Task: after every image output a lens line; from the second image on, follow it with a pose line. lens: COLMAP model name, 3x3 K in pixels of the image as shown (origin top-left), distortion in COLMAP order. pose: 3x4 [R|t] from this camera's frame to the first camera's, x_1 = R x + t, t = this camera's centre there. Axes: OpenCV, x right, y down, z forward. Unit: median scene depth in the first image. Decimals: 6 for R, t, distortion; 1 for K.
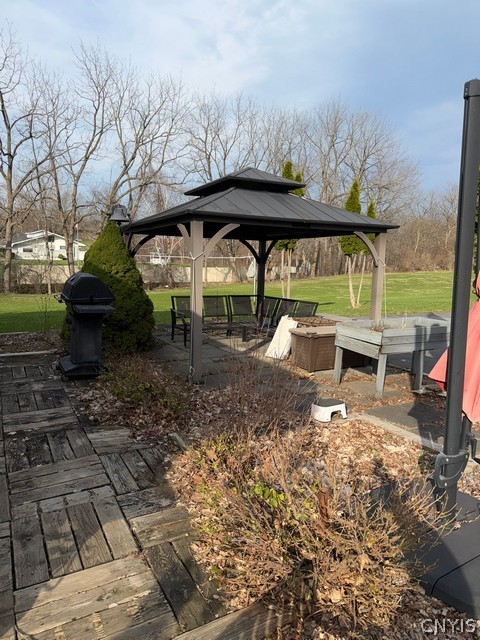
lens RADIAL K [[450.7, 0, 240.2], [0, 450.7, 320.9], [0, 0, 1]] dist [0.015528, -0.025572]
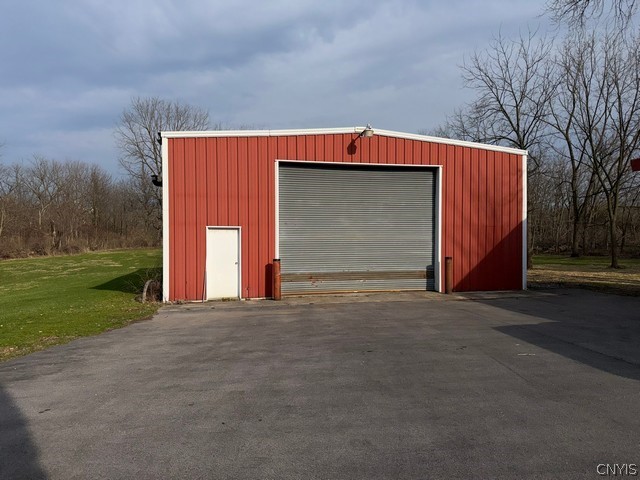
lens RADIAL K [[450.7, 0, 324.7], [0, 450.7, 243.4], [0, 0, 1]] dist [0.015528, -0.025572]
pose [[0.558971, -0.043121, 0.828065, 0.049627], [0.150274, 0.987378, -0.050022, -0.012560], [-0.815456, 0.152397, 0.558396, 0.093401]]
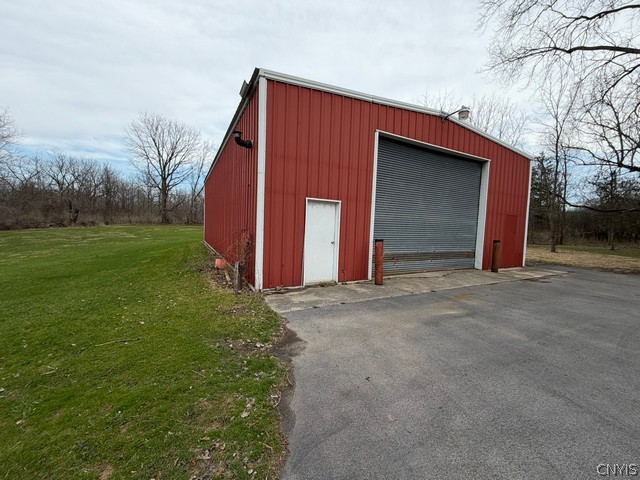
lens RADIAL K [[253.9, 0, 320.7], [0, 253.9, 240.1], [0, 0, 1]] dist [-0.000874, -0.000490]
pose [[0.348706, -0.074493, 0.934267, 0.096492], [0.122827, 0.991871, 0.033242, -0.024227], [-0.929149, 0.103162, 0.355021, 0.202984]]
